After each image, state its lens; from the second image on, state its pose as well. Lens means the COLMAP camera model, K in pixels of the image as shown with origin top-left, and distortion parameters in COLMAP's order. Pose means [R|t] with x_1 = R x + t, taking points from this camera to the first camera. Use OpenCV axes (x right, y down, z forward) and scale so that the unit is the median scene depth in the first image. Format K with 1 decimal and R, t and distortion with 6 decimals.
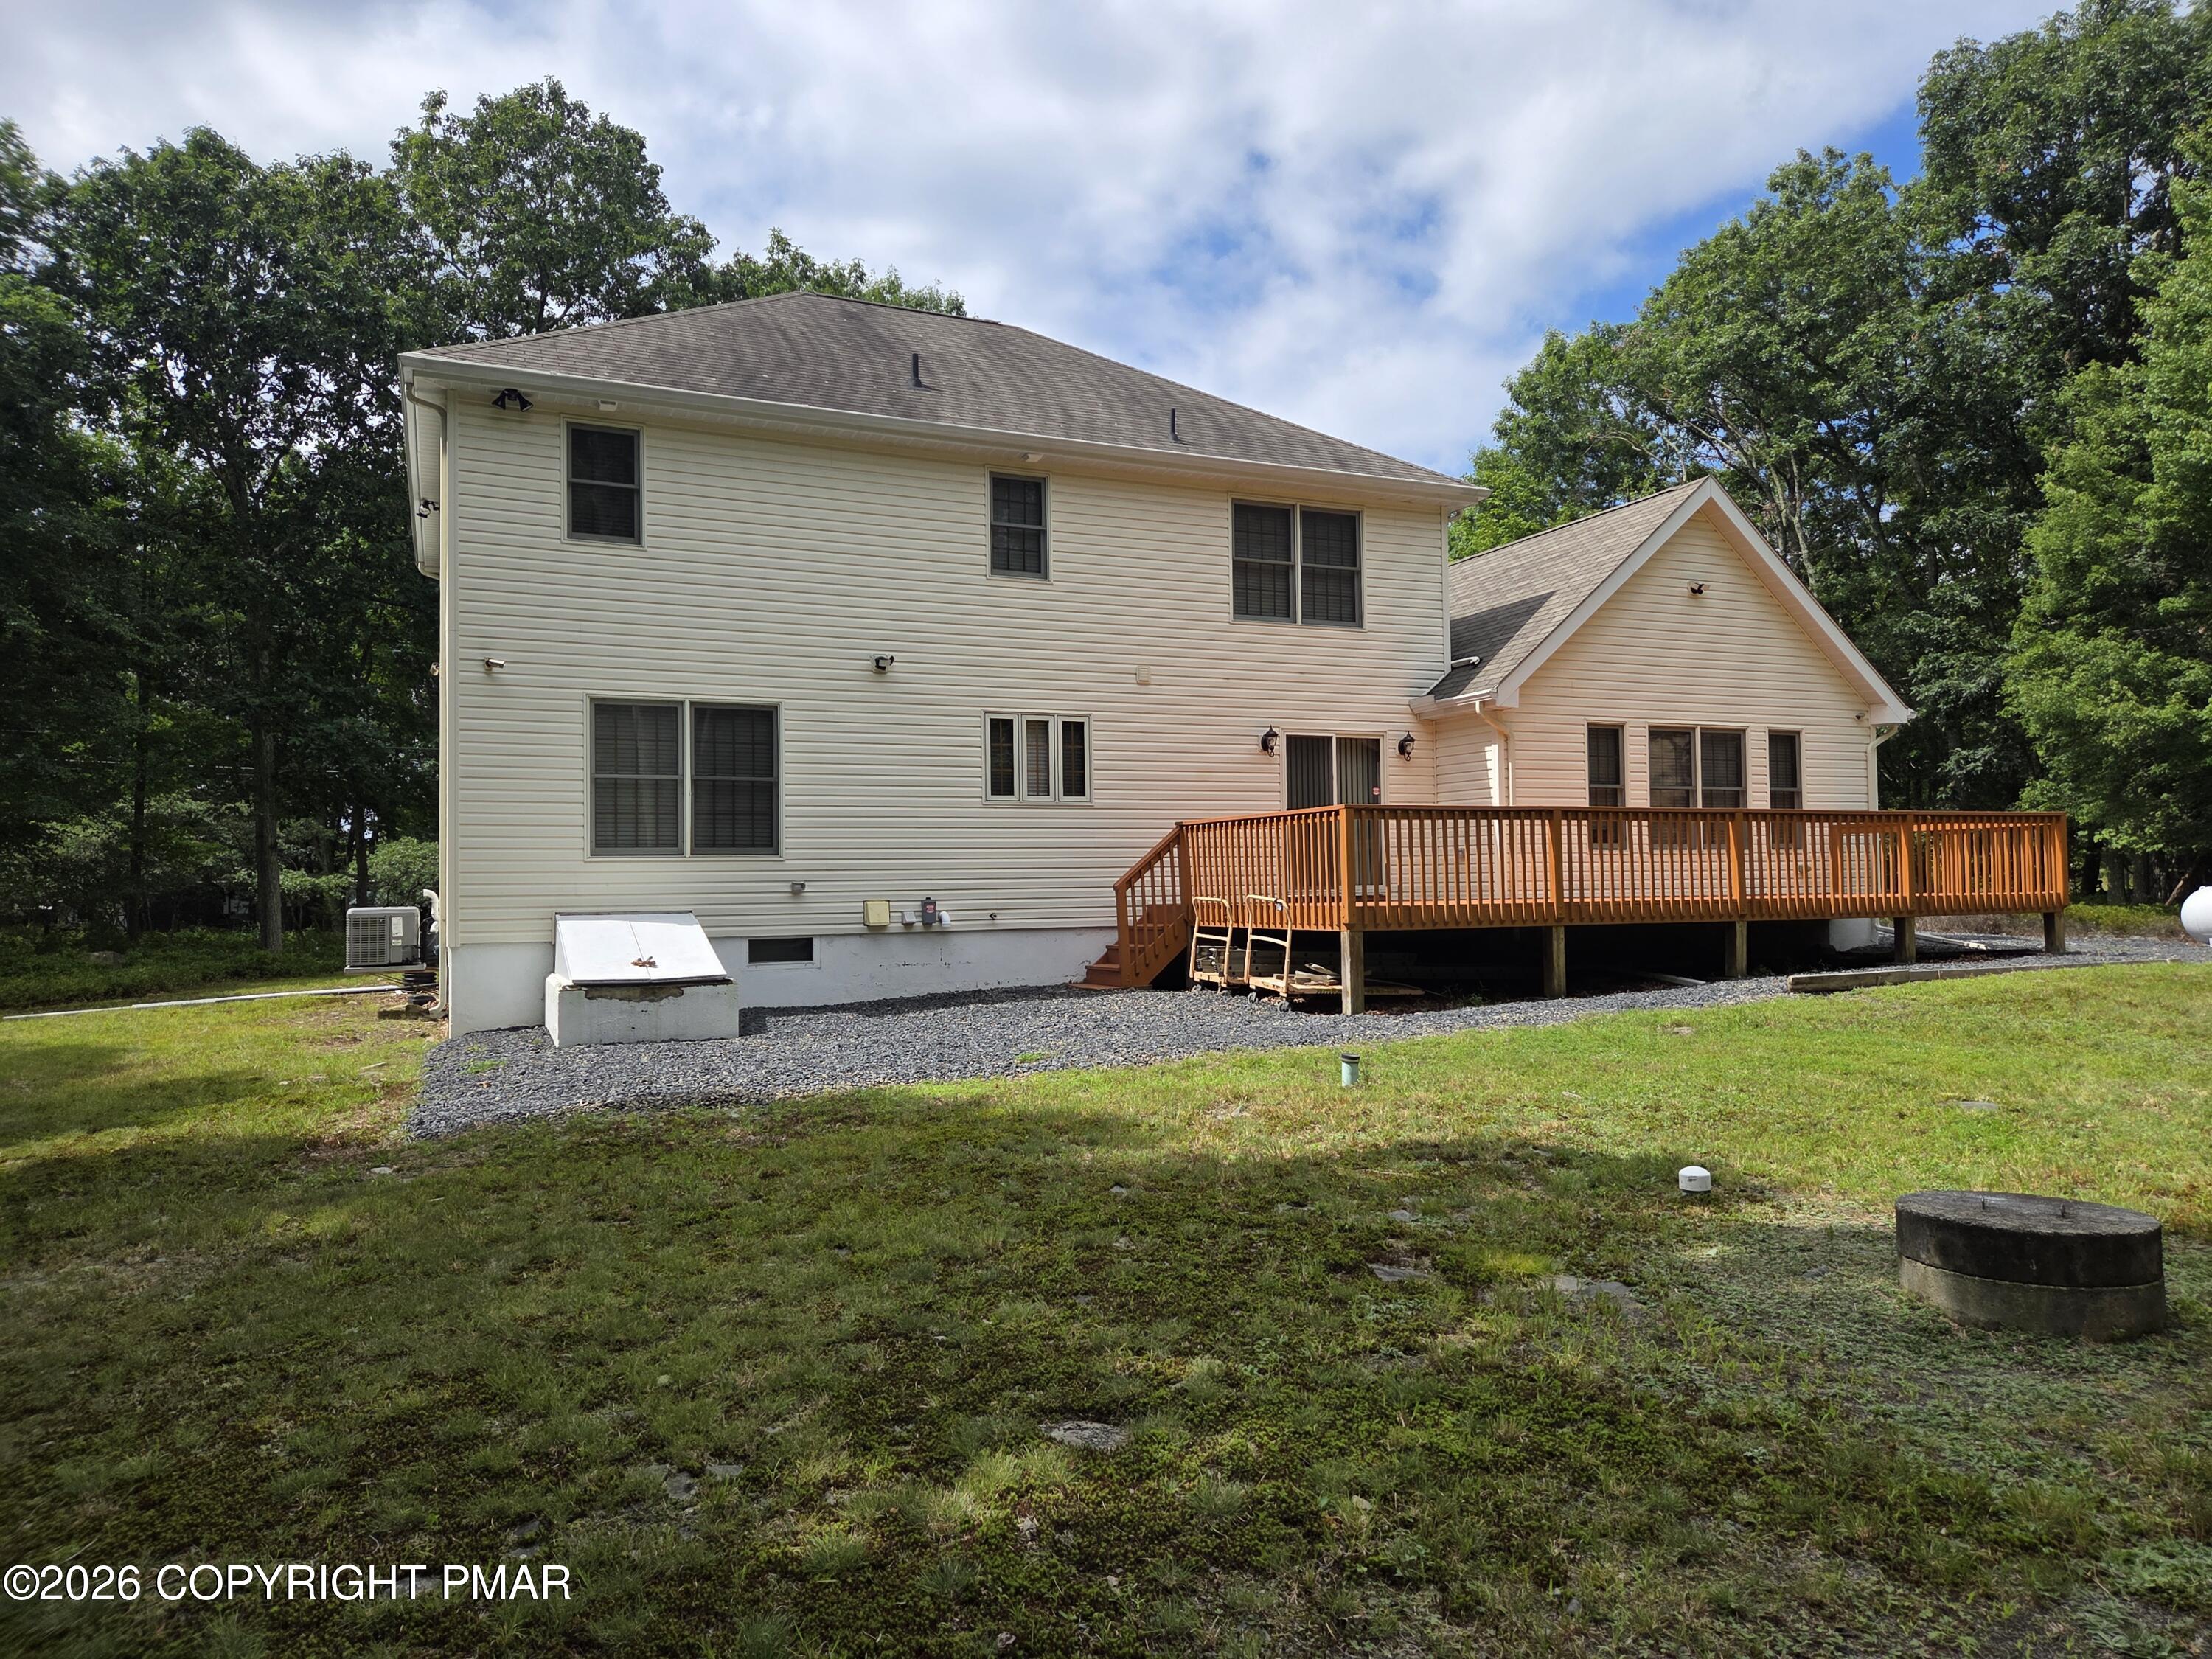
lens RADIAL K [[1486.3, 0, 1107.2], [0, 1486.3, 825.6], [0, 0, 1]] dist [0.010202, 0.000979]
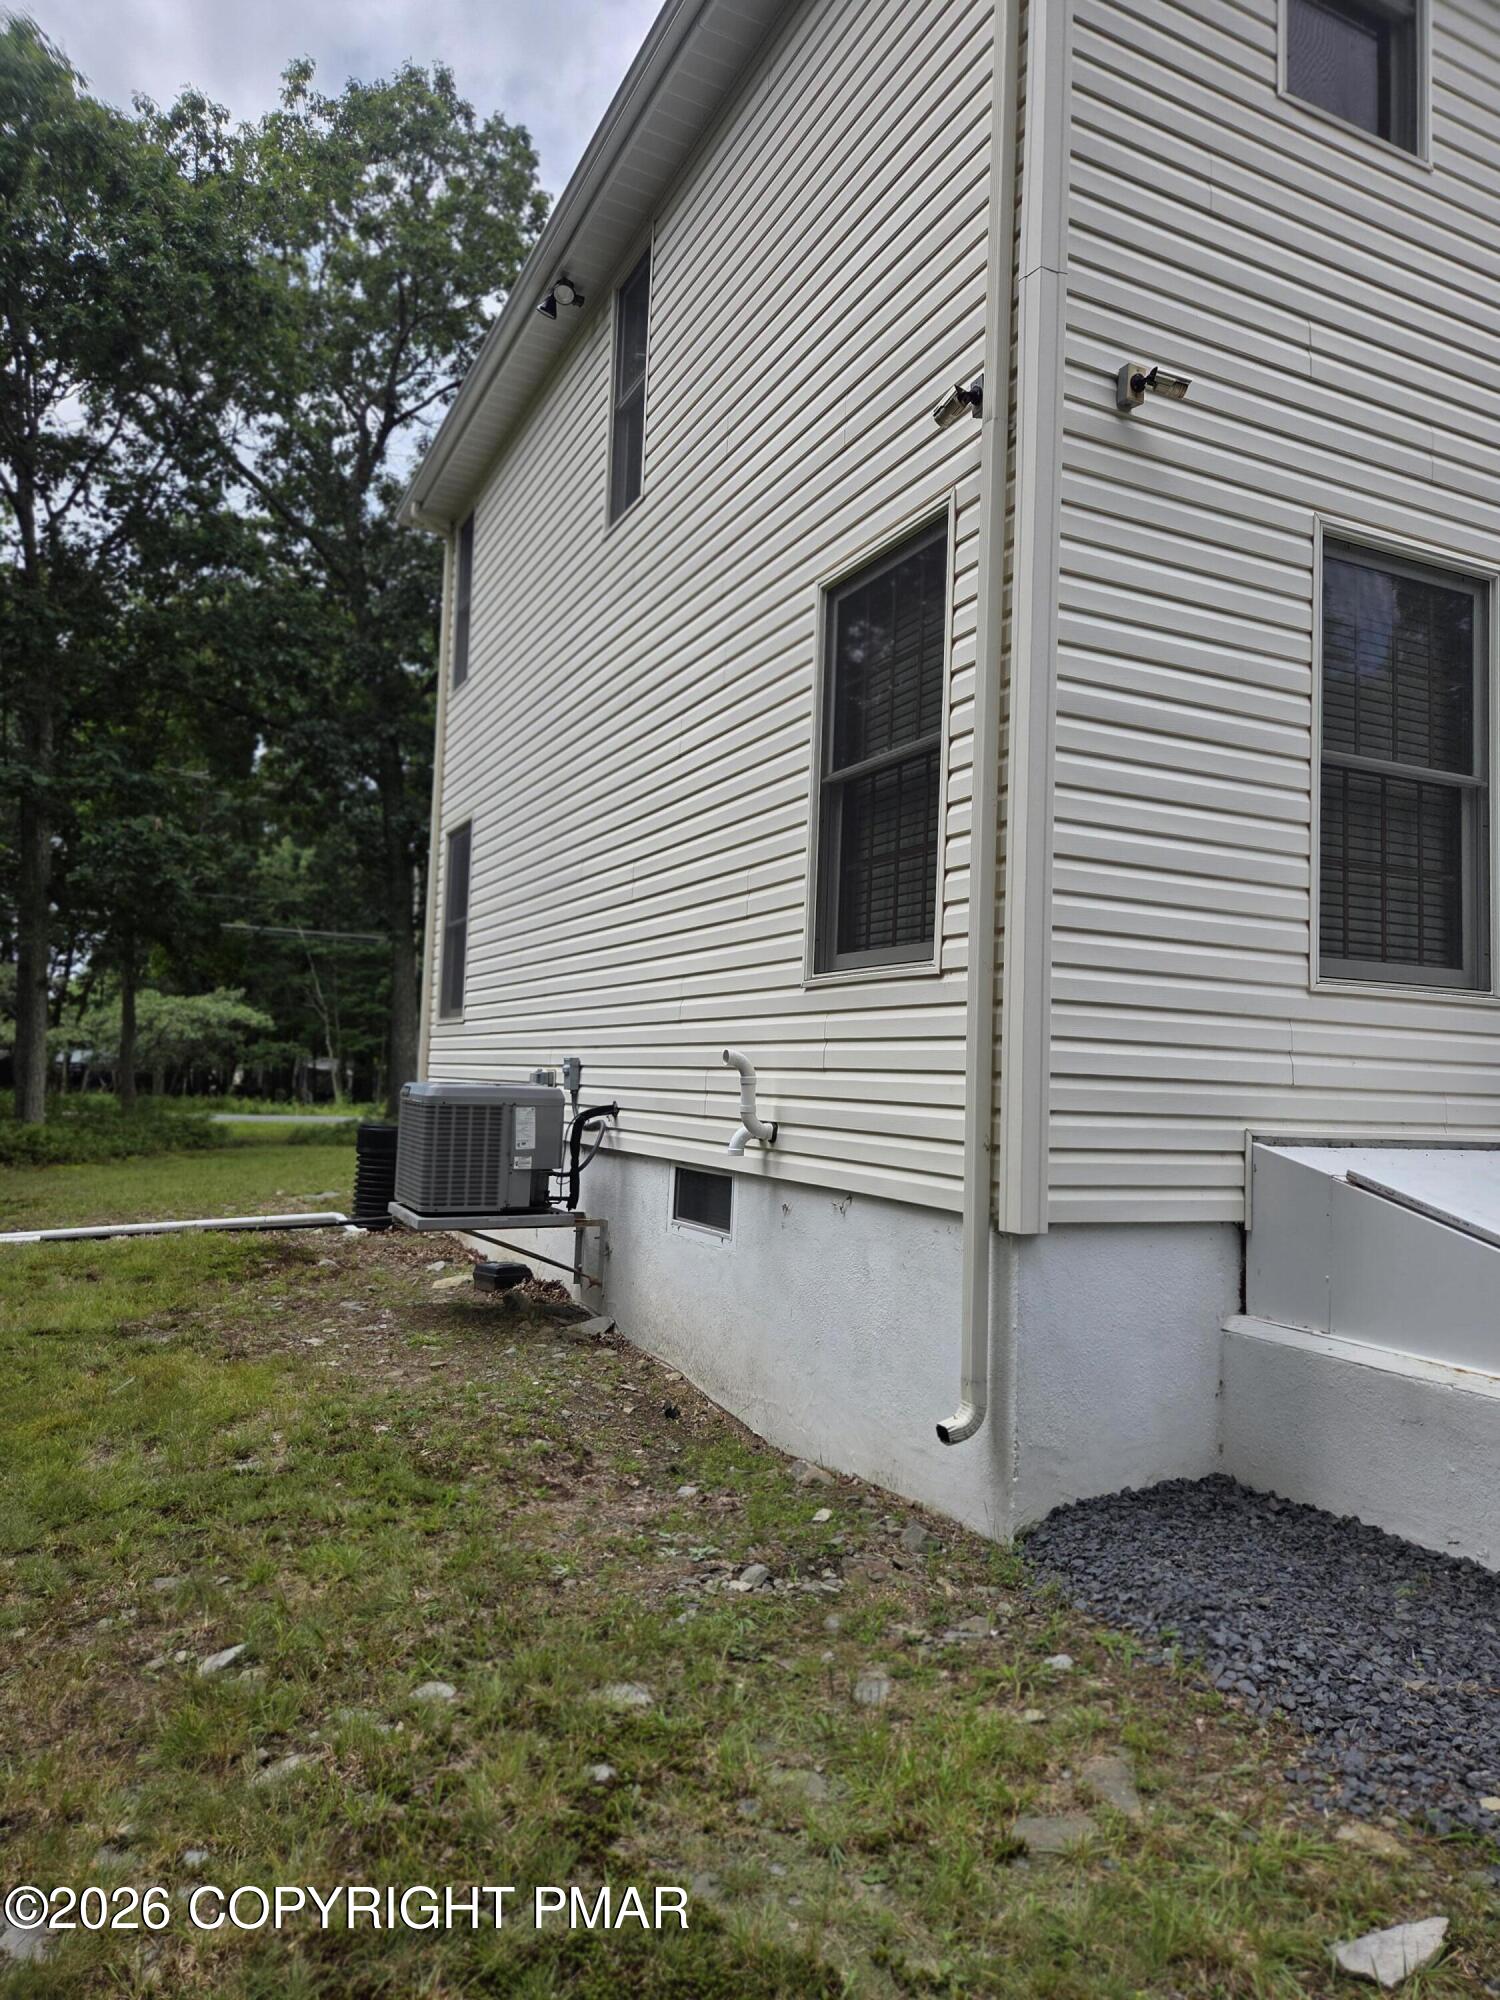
lens RADIAL K [[1343.9, 0, 752.3], [0, 1343.9, 997.4], [0, 0, 1]] dist [0.010202, 0.000979]
pose [[0.997999, 0.056899, 0.027562, -0.200071], [-0.056178, 0.998075, -0.026265, 0.016672], [-0.029004, 0.024664, 0.999275, 0.281059]]
